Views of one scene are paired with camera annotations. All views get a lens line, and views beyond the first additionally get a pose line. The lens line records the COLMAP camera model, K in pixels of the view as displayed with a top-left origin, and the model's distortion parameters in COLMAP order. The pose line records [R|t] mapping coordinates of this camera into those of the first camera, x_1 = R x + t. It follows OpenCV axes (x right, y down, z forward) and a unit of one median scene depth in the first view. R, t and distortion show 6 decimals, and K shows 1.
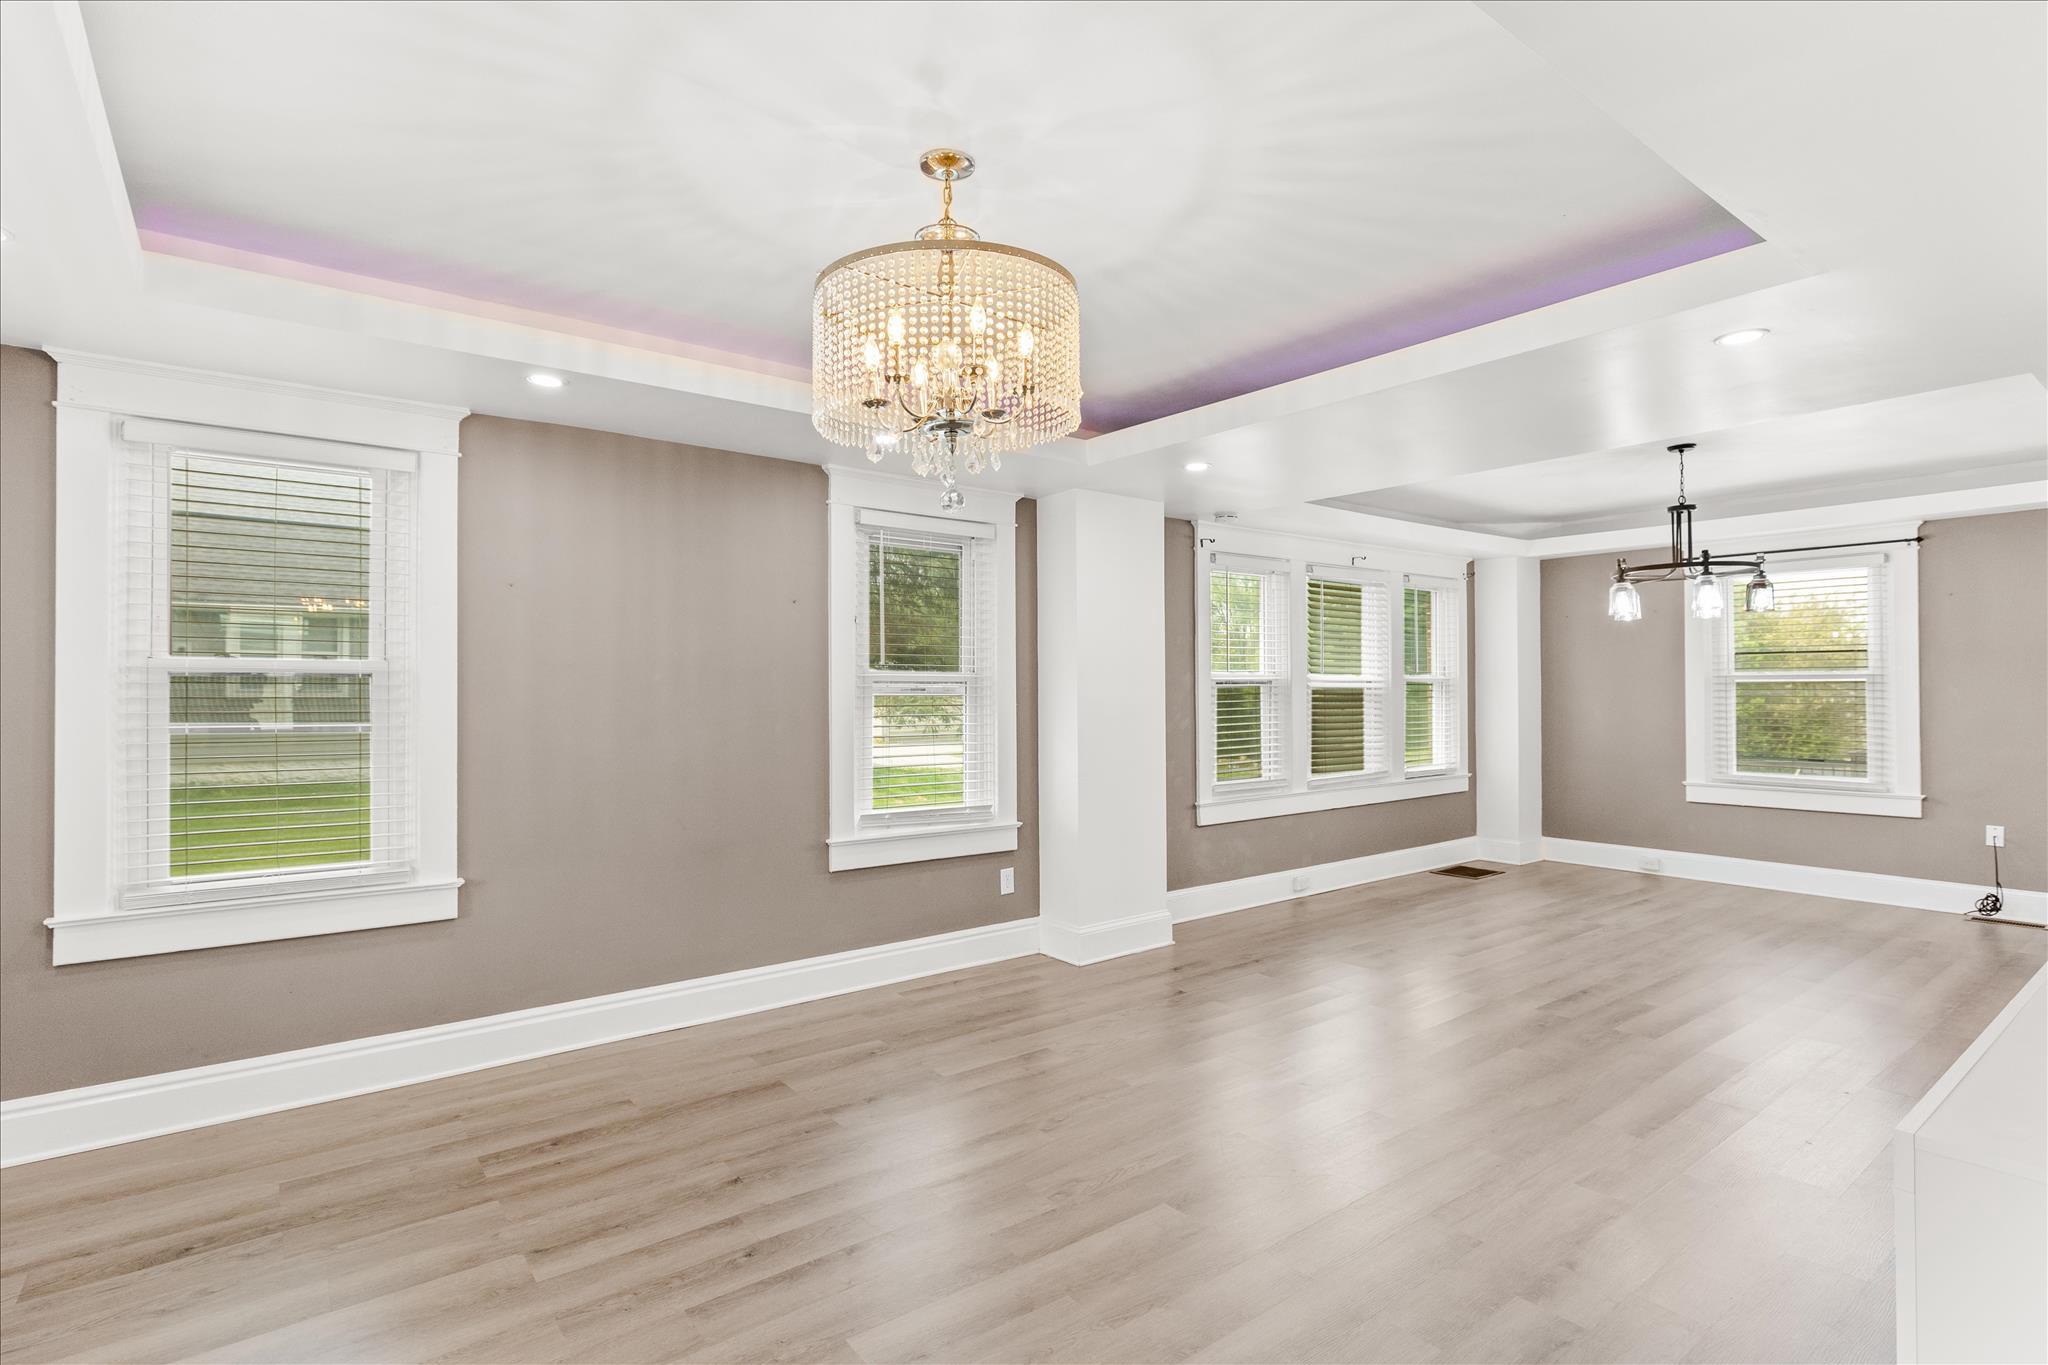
lens RADIAL K [[994.1, 0, 1022.7], [0, 994.1, 690.1], [0, 0, 1]] dist [-0.000783, 0.000026]
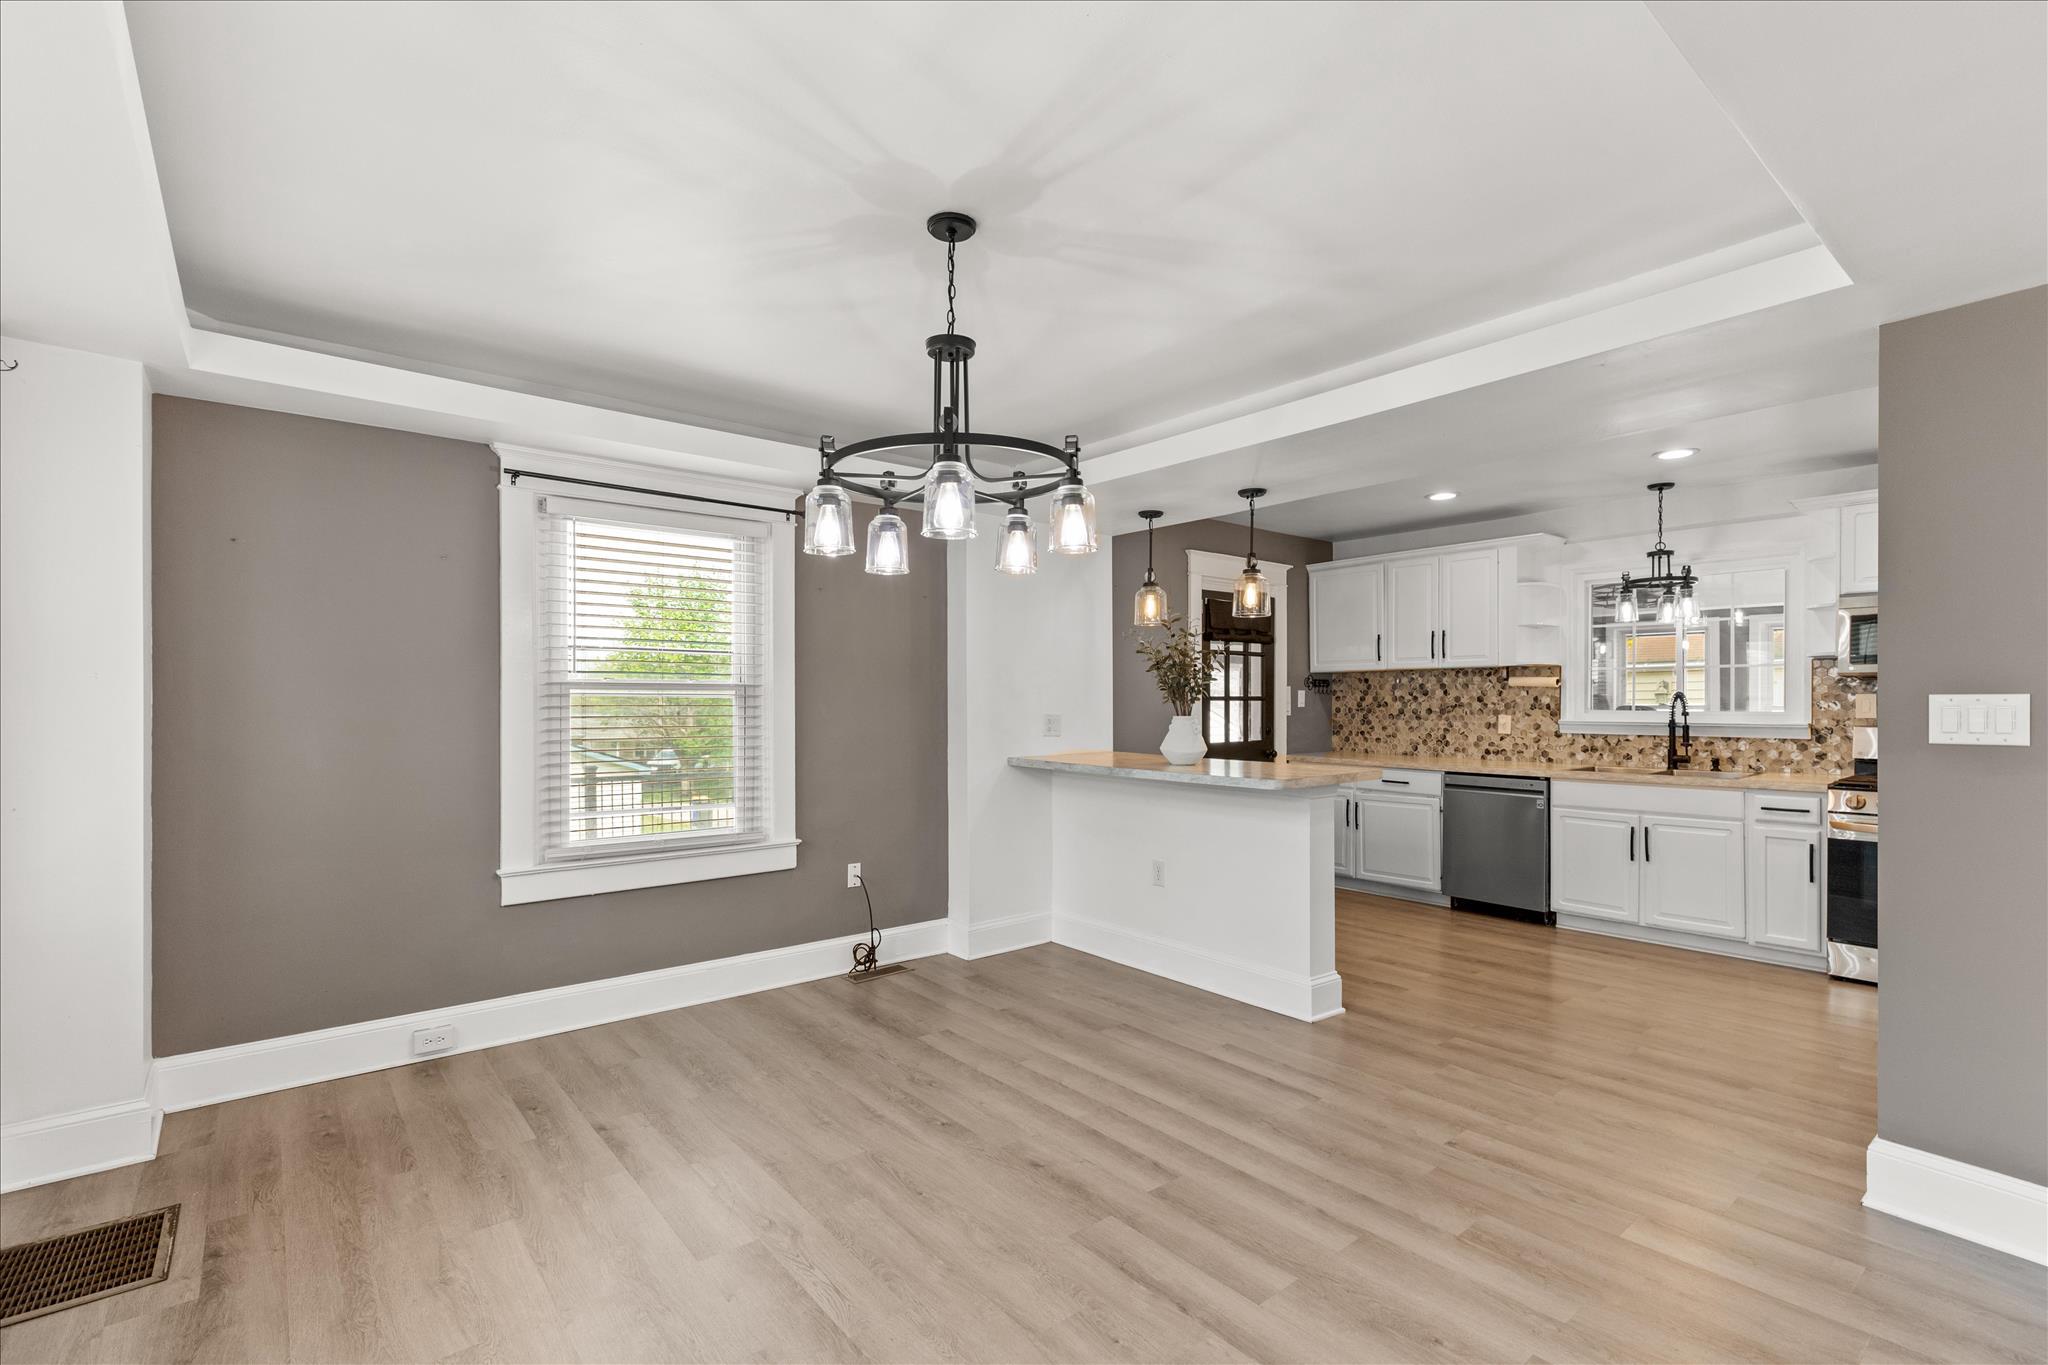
lens RADIAL K [[925.7, 0, 1003.4], [0, 925.7, 701.6], [0, 0, 1]] dist [0.001042, 0.000130]
pose [[-0.015177, 0.006011, 0.999867, 0.204377], [-0.004936, 0.999969, -0.006087, 0.000905], [-0.999873, -0.005028, -0.015147, 1.032427]]
